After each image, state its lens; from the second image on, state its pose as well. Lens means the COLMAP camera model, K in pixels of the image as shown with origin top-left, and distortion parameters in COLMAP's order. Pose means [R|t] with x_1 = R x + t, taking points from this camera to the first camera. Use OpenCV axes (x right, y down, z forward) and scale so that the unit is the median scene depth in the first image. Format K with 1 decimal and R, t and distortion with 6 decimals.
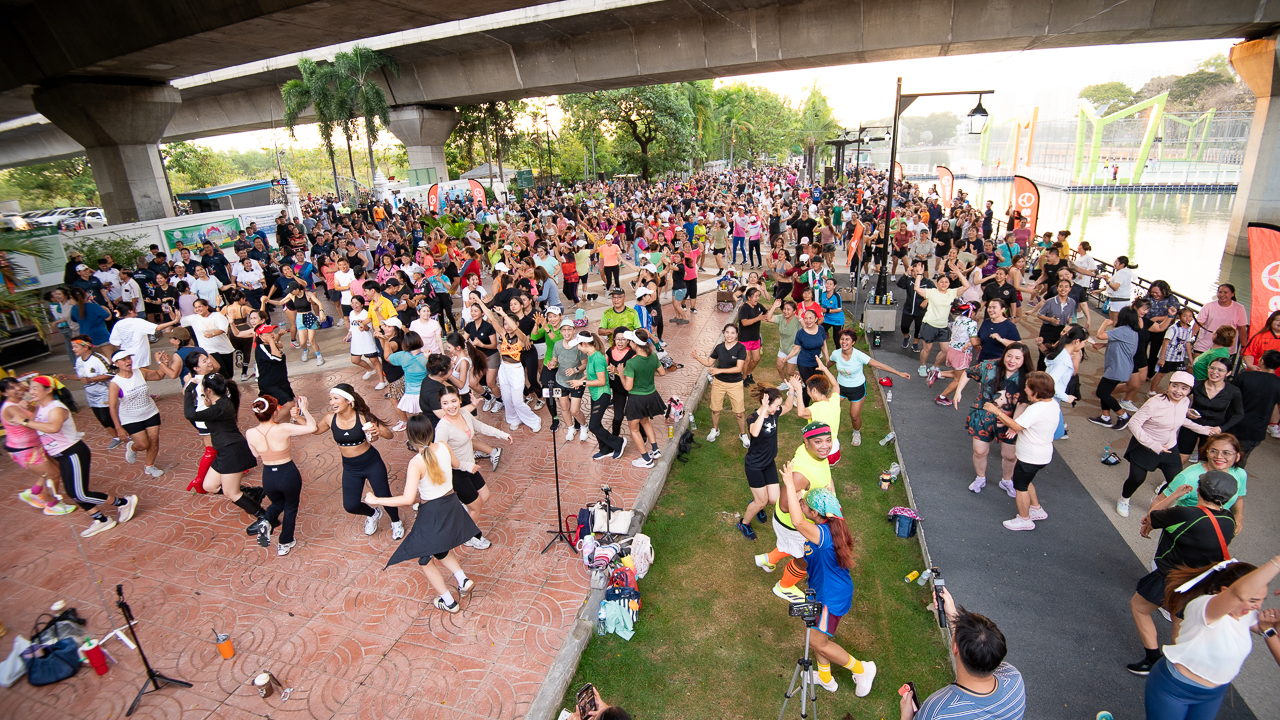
lens RADIAL K [[569.3, 0, 643.2], [0, 569.3, 375.7], [0, 0, 1]] dist [-0.027572, -0.009659]
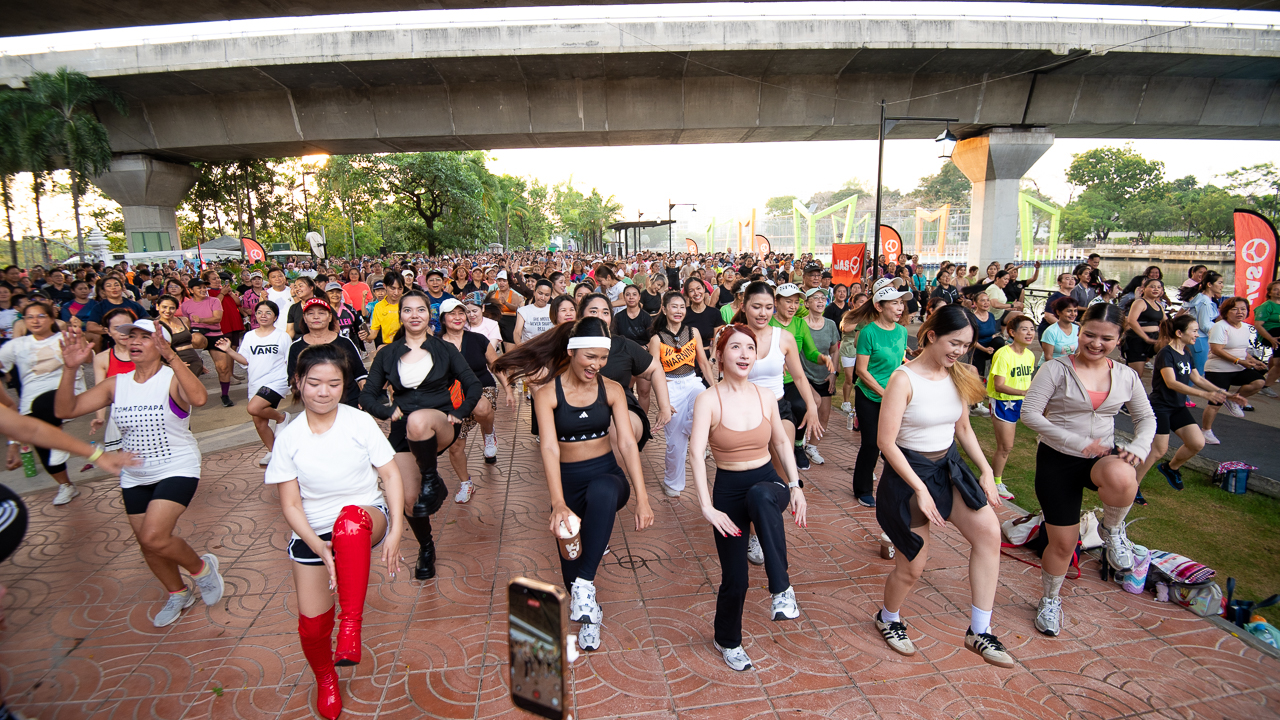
lens RADIAL K [[581.0, 0, 637.5], [0, 581.0, 379.7], [0, 0, 1]] dist [-0.031211, -0.009209]
pose [[0.909657, -0.065939, 0.410092, -0.152764], [0.129868, 0.982970, -0.130019, 0.019195], [-0.394535, 0.171531, 0.902729, 0.111851]]
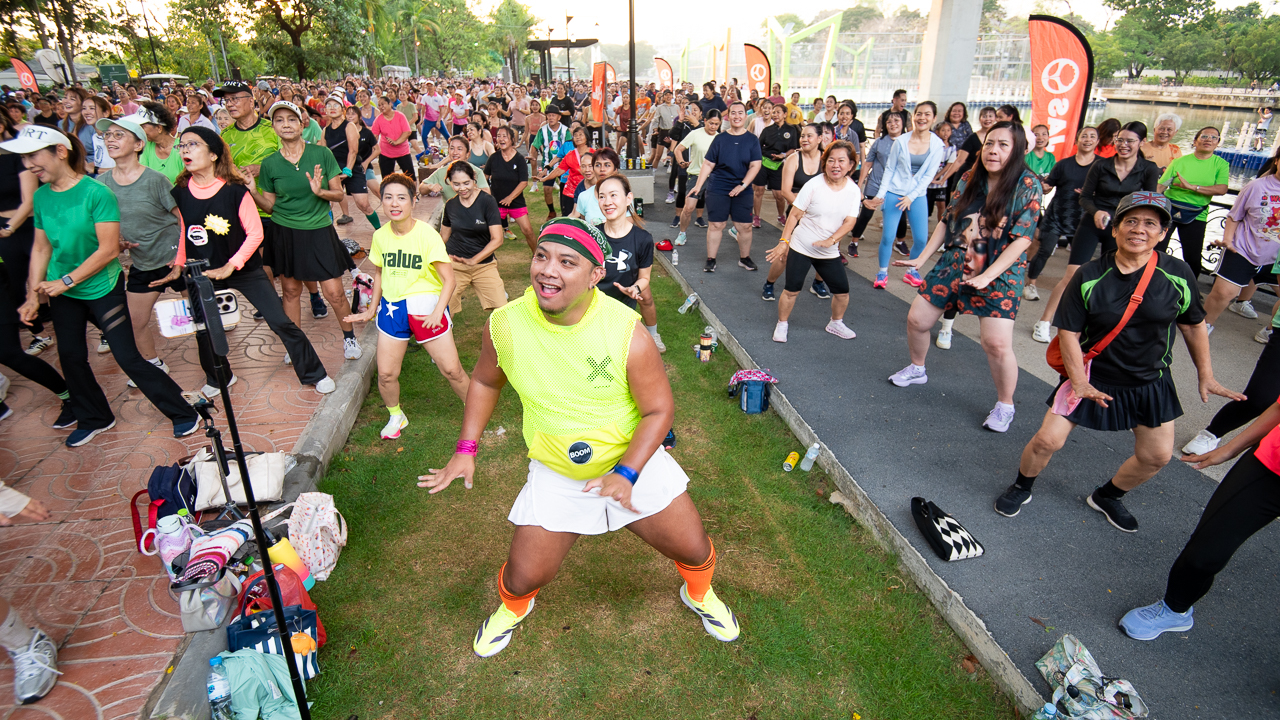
lens RADIAL K [[633.8, 0, 636.0], [0, 633.8, 375.4], [0, 0, 1]] dist [-0.035761, -0.001989]
pose [[0.900112, -0.147919, 0.409778, 0.007720], [0.120896, 0.988462, 0.091250, 0.031373], [-0.418548, -0.032595, 0.907610, 0.077162]]
